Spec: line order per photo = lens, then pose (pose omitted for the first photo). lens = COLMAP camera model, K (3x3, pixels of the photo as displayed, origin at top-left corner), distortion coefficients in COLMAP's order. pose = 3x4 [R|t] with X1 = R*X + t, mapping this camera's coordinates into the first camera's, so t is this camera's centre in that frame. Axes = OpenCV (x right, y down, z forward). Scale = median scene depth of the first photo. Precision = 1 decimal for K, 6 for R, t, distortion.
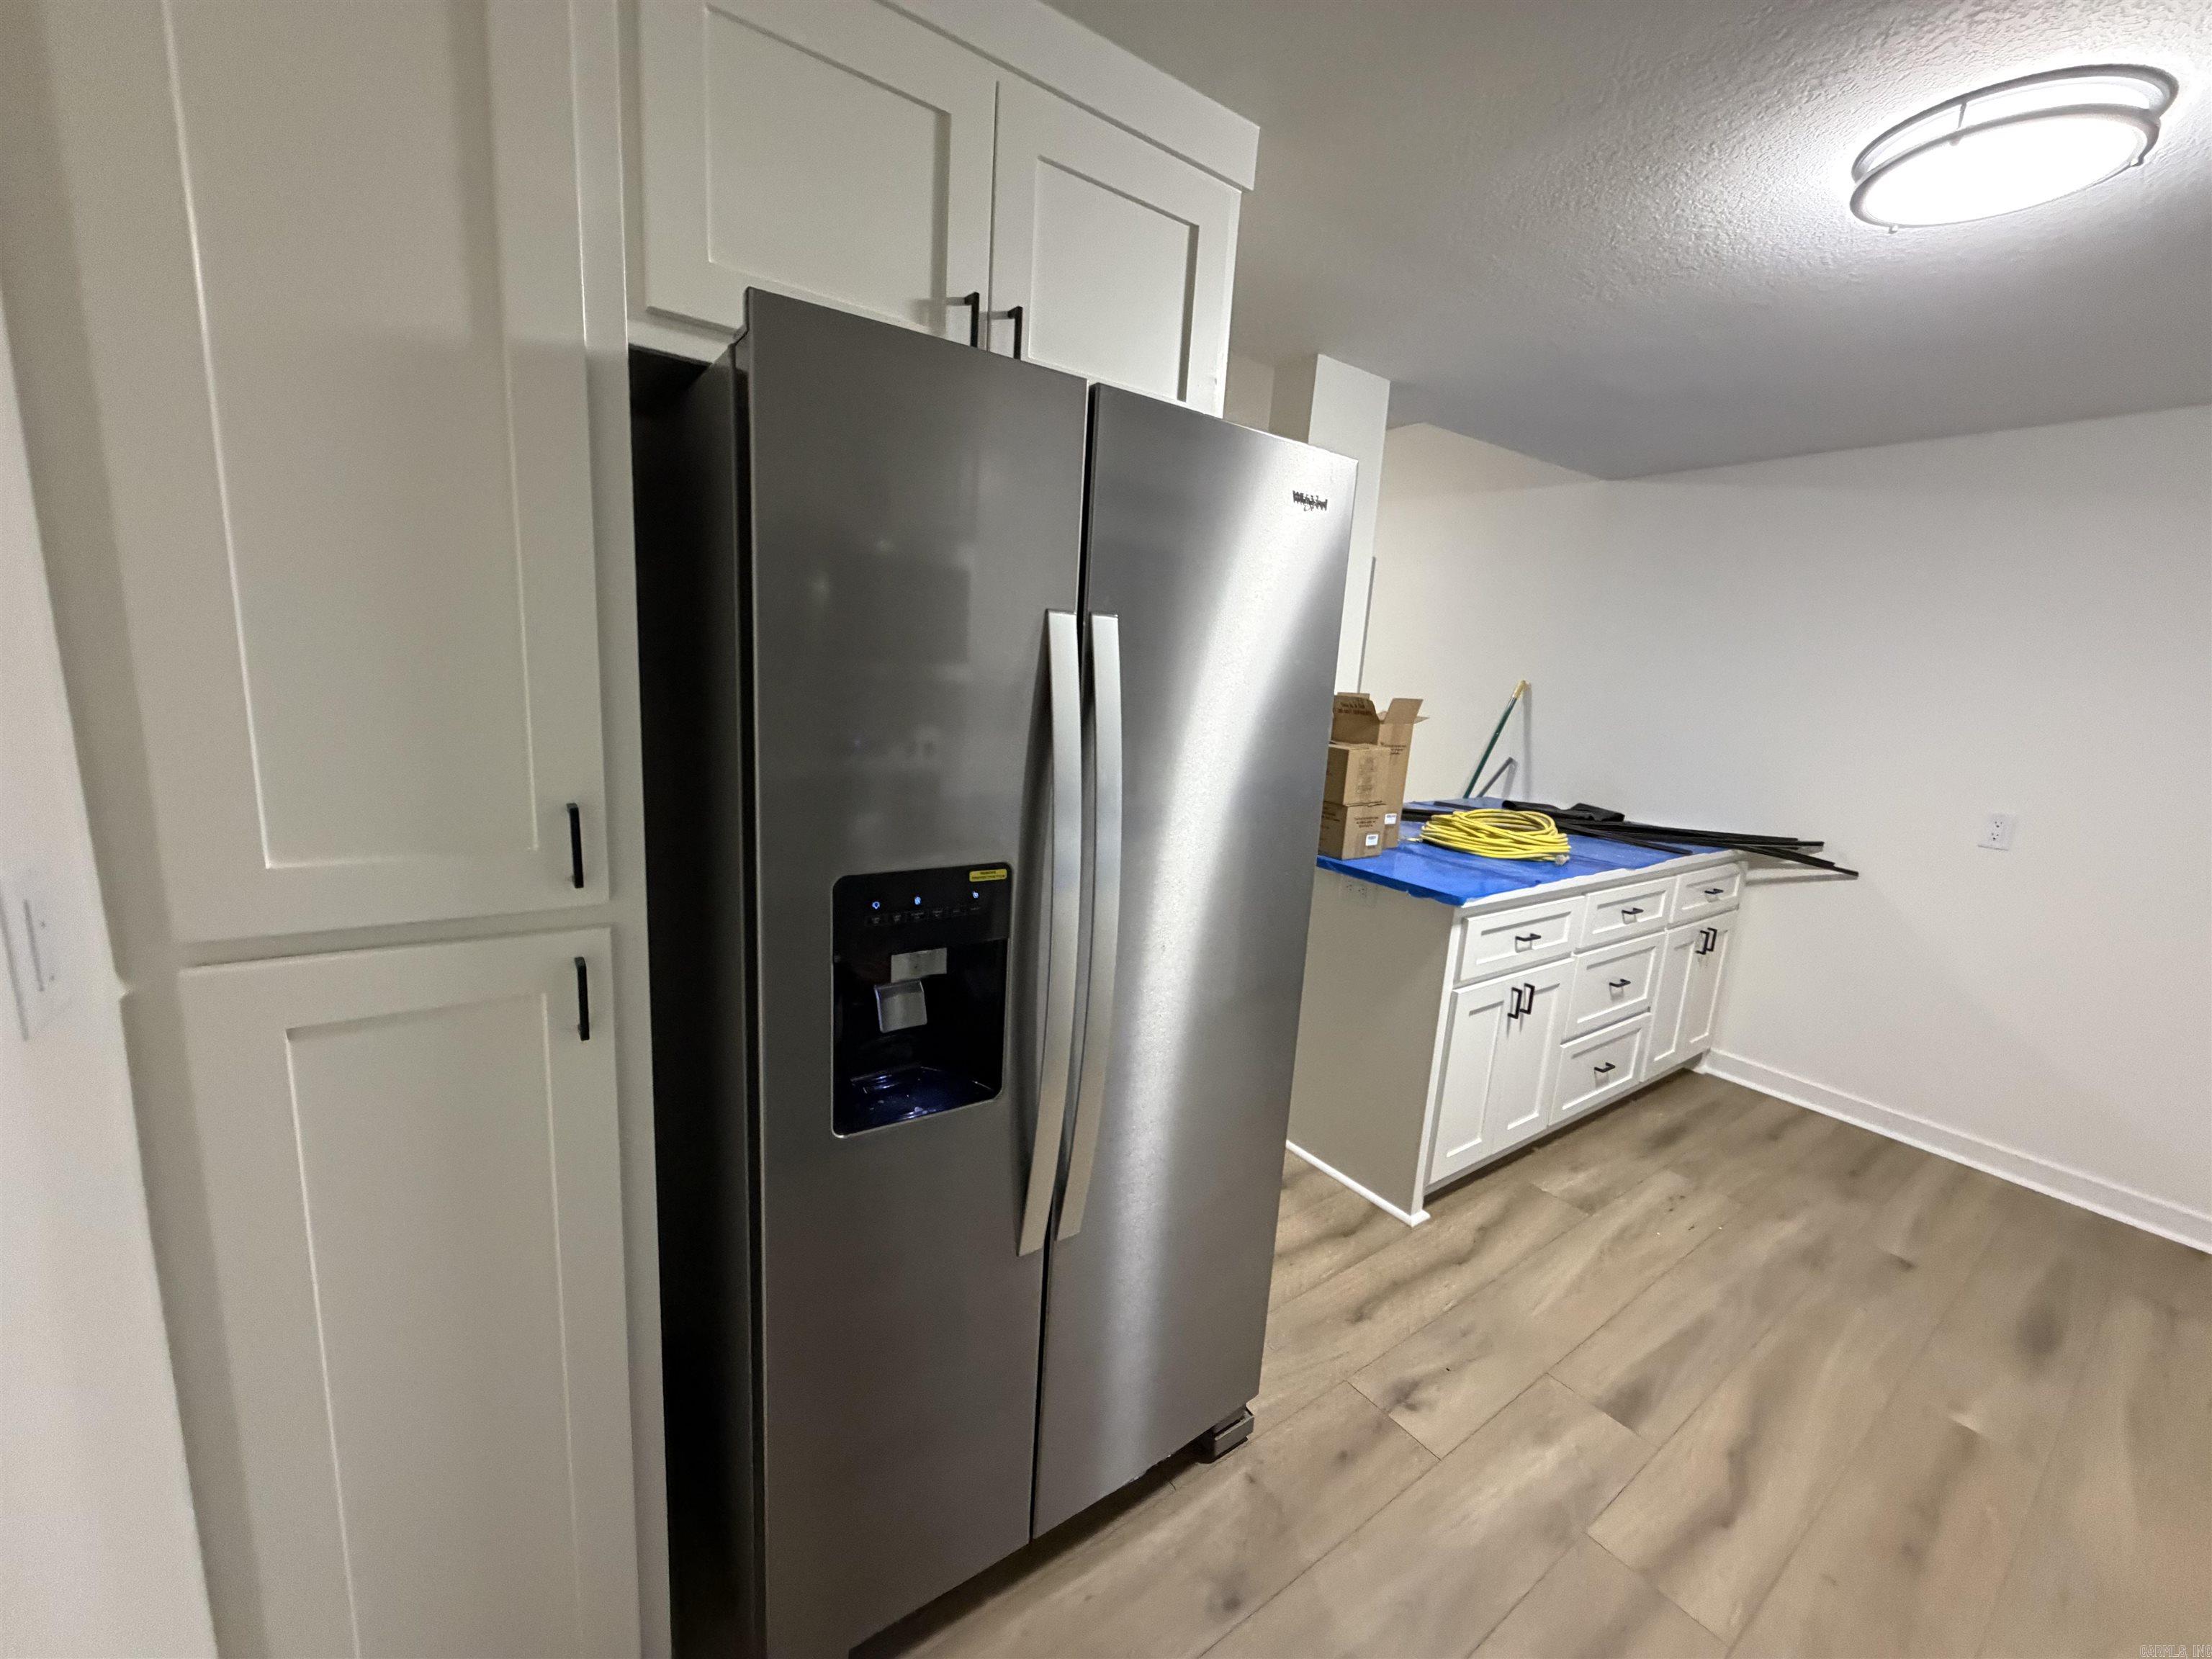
lens RADIAL K [[881.7, 0, 1103.8], [0, 881.7, 826.9], [0, 0, 1]] dist [0.000415, -0.000168]
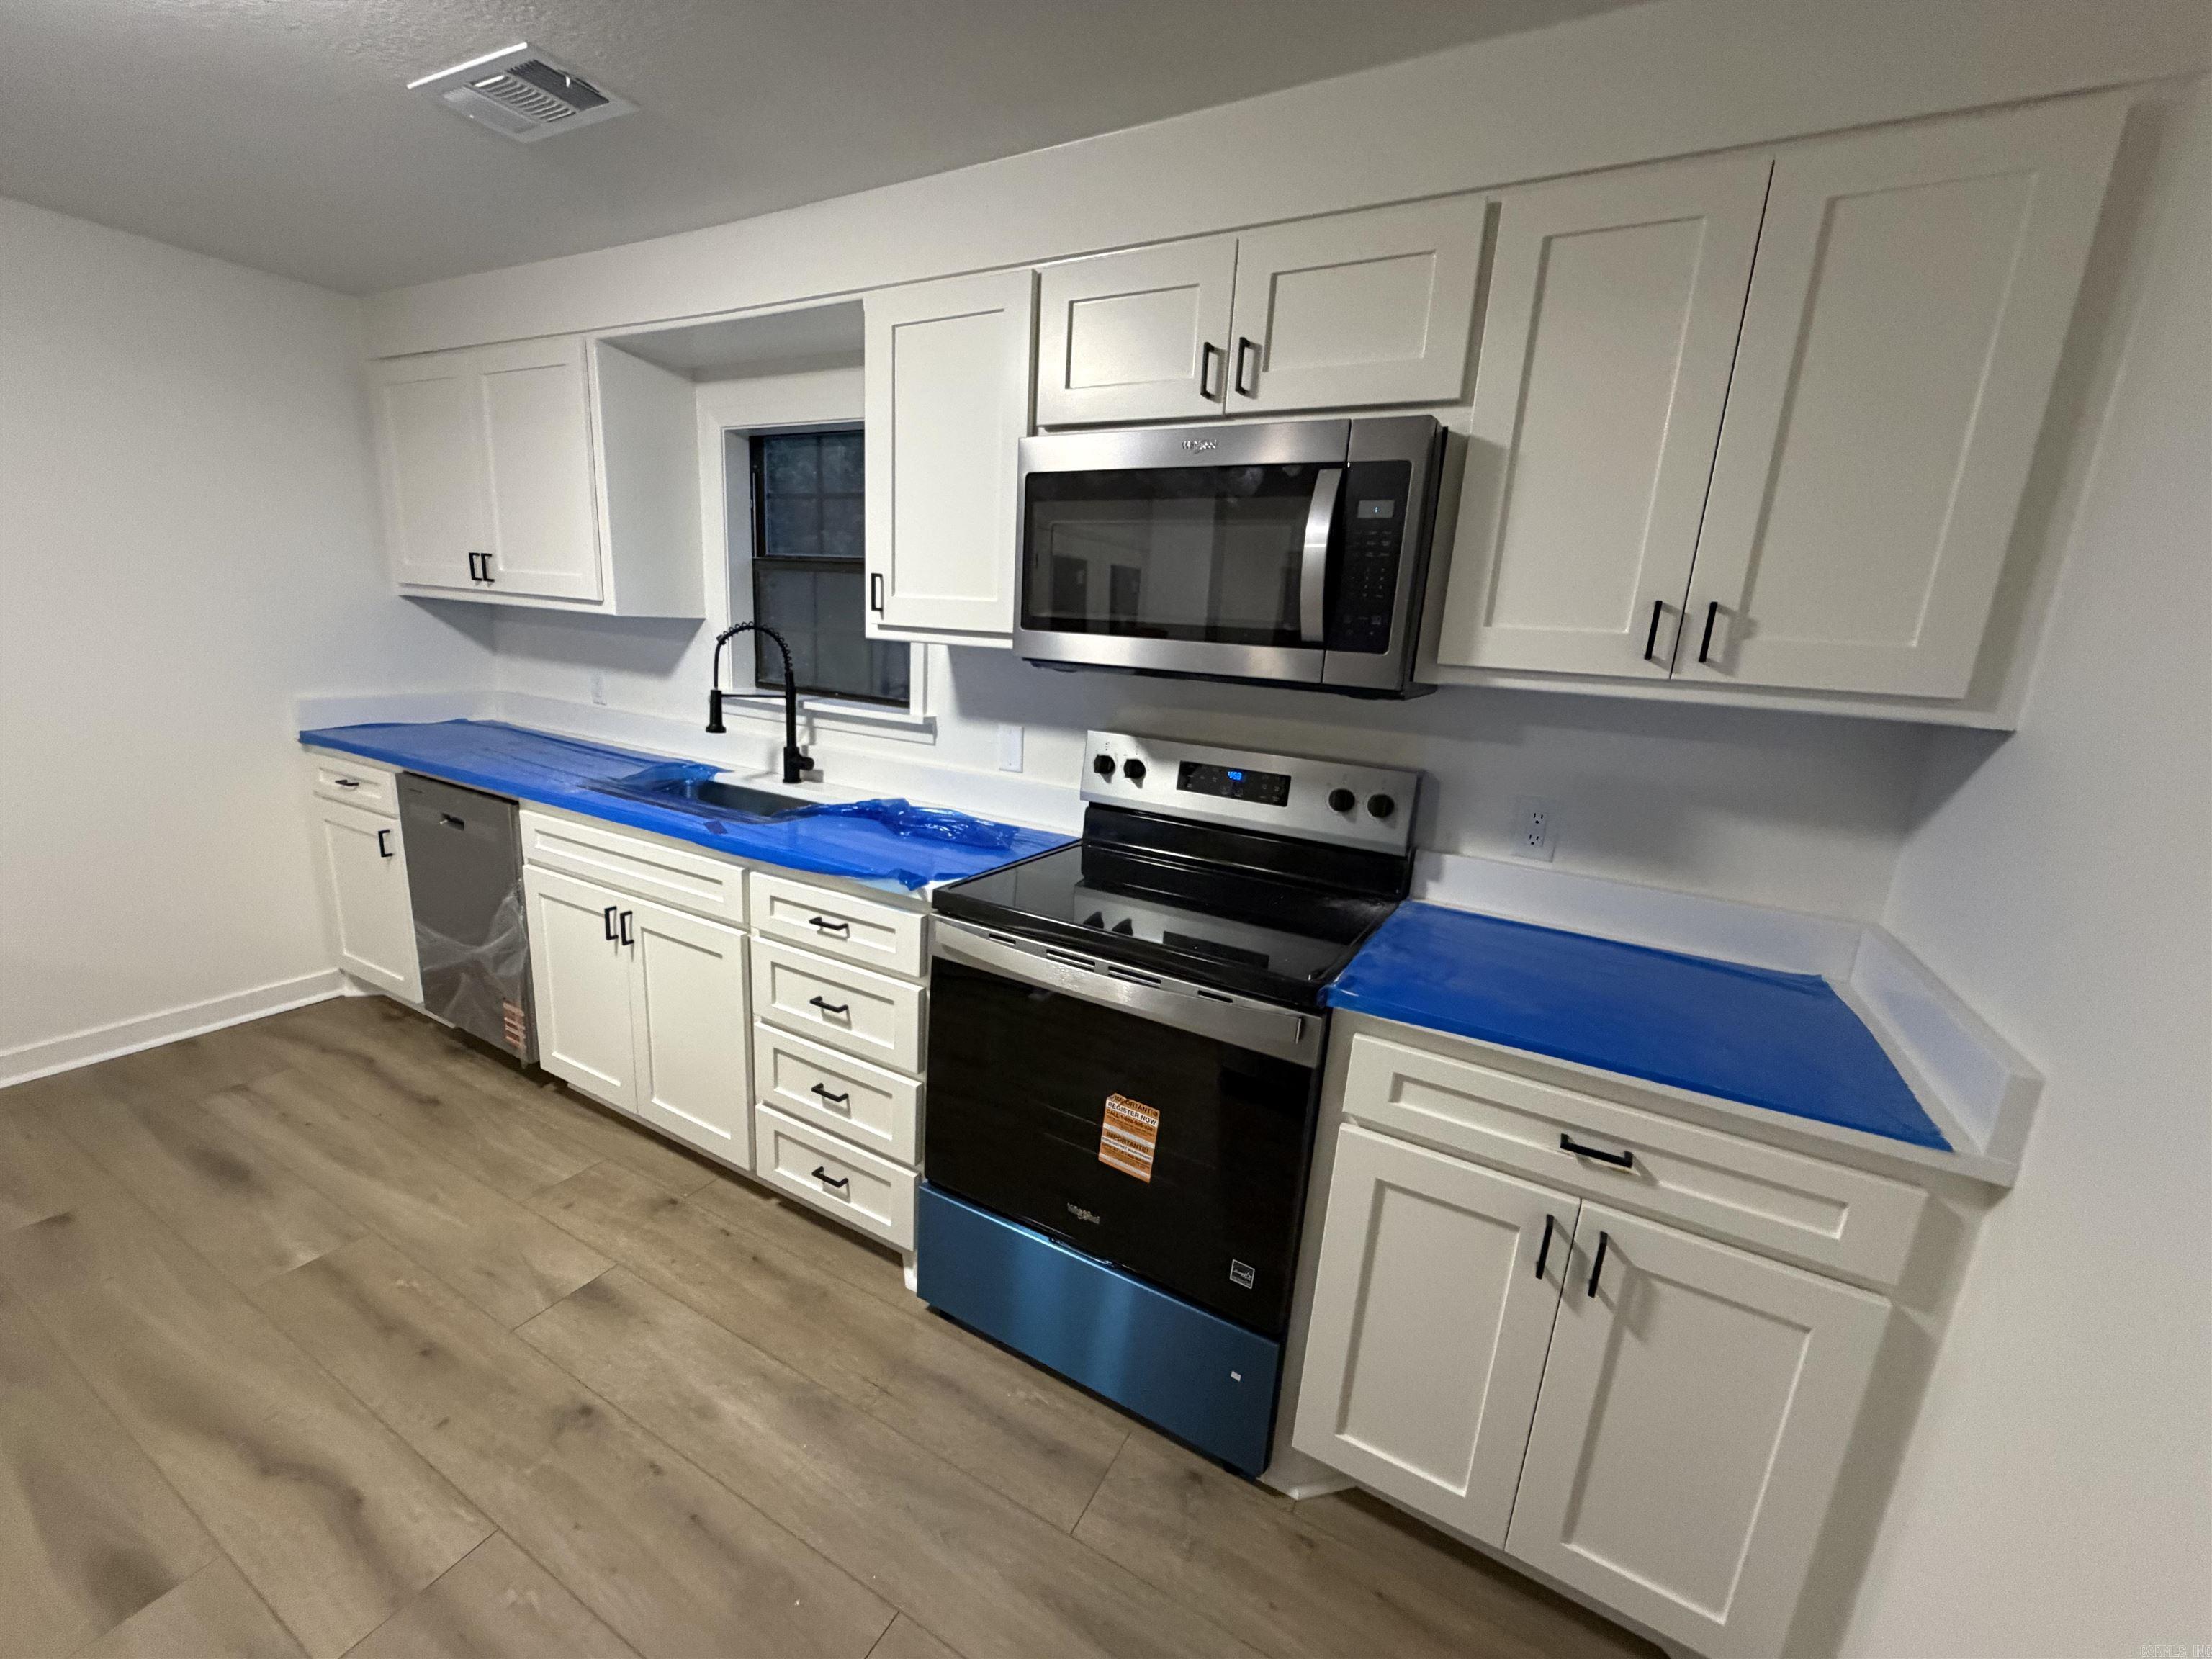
lens RADIAL K [[881.7, 0, 1100.3], [0, 881.7, 825.9], [0, 0, 1]] dist [0.000415, -0.000168]
pose [[-0.426506, -0.288001, 0.857408, -0.132866], [0.079503, 0.932345, 0.352720, -0.075360], [-0.900984, 0.218604, -0.374754, 0.351740]]
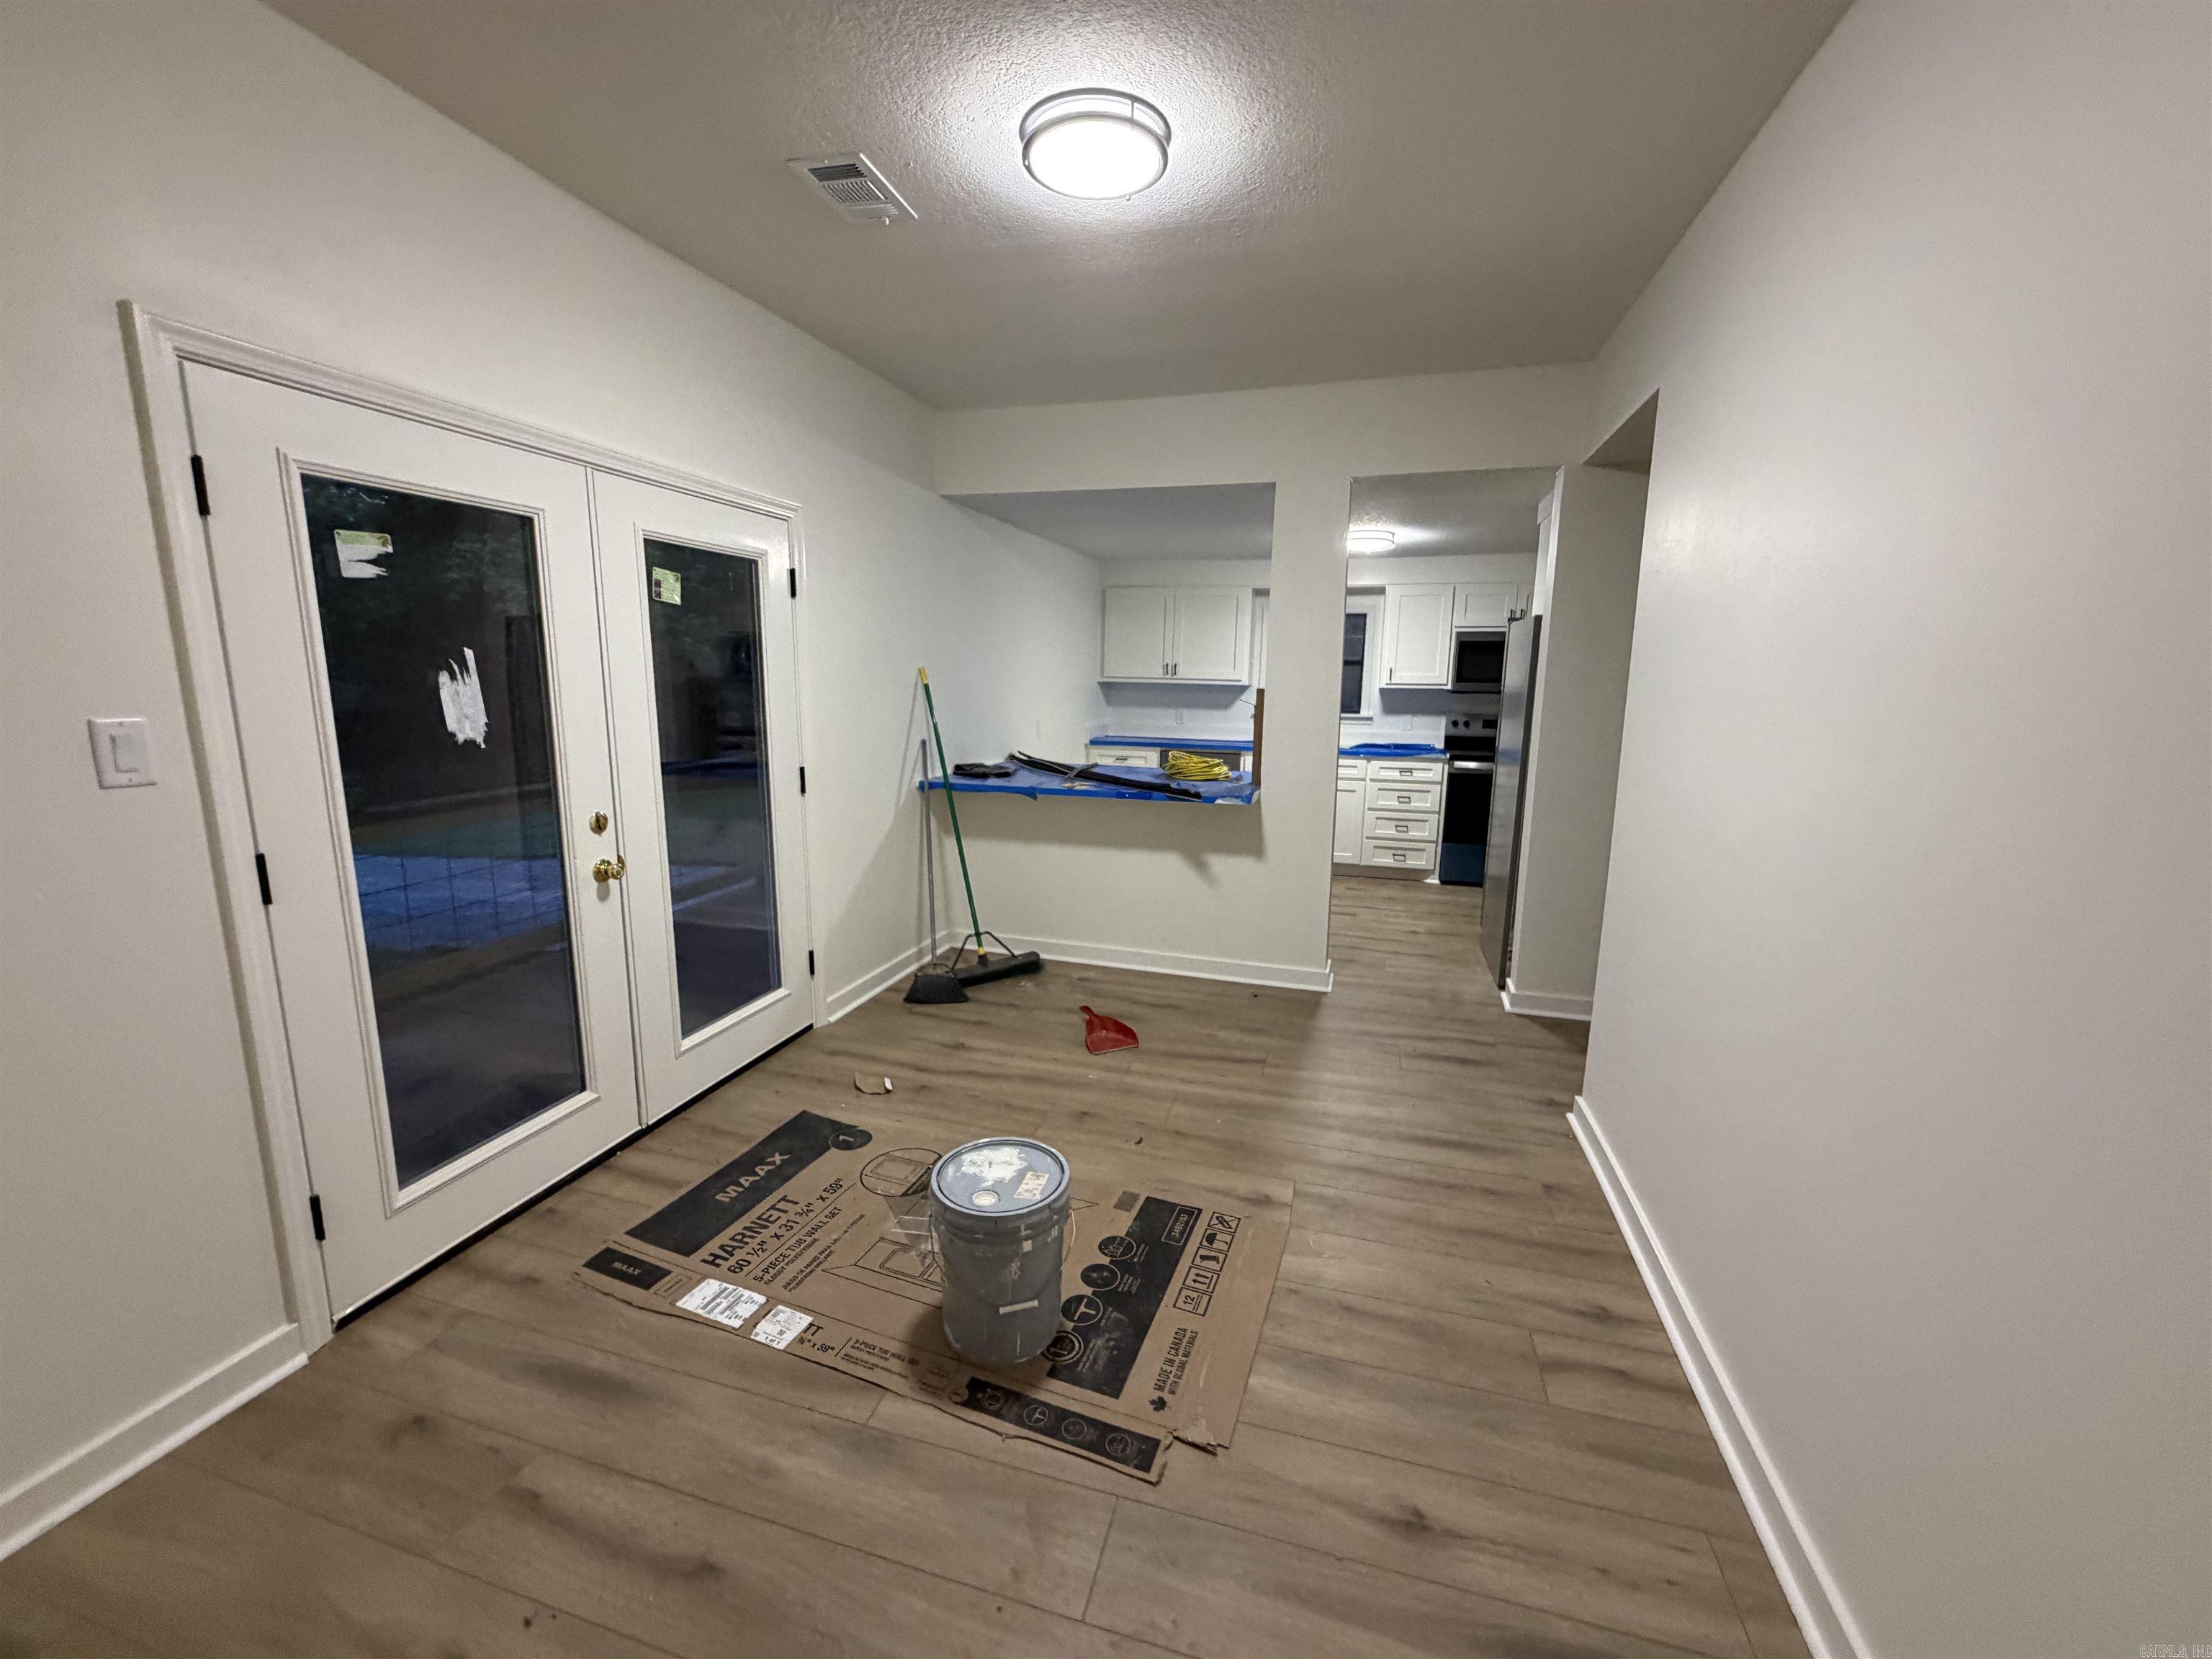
lens RADIAL K [[881.7, 0, 1102.3], [0, 881.7, 826.3], [0, 0, 1]] dist [0.000415, -0.000168]
pose [[-0.606258, -0.205200, 0.768338, -0.939776], [0.097766, 0.939579, 0.328076, -0.564860], [-0.789235, 0.274016, -0.549566, 2.620350]]
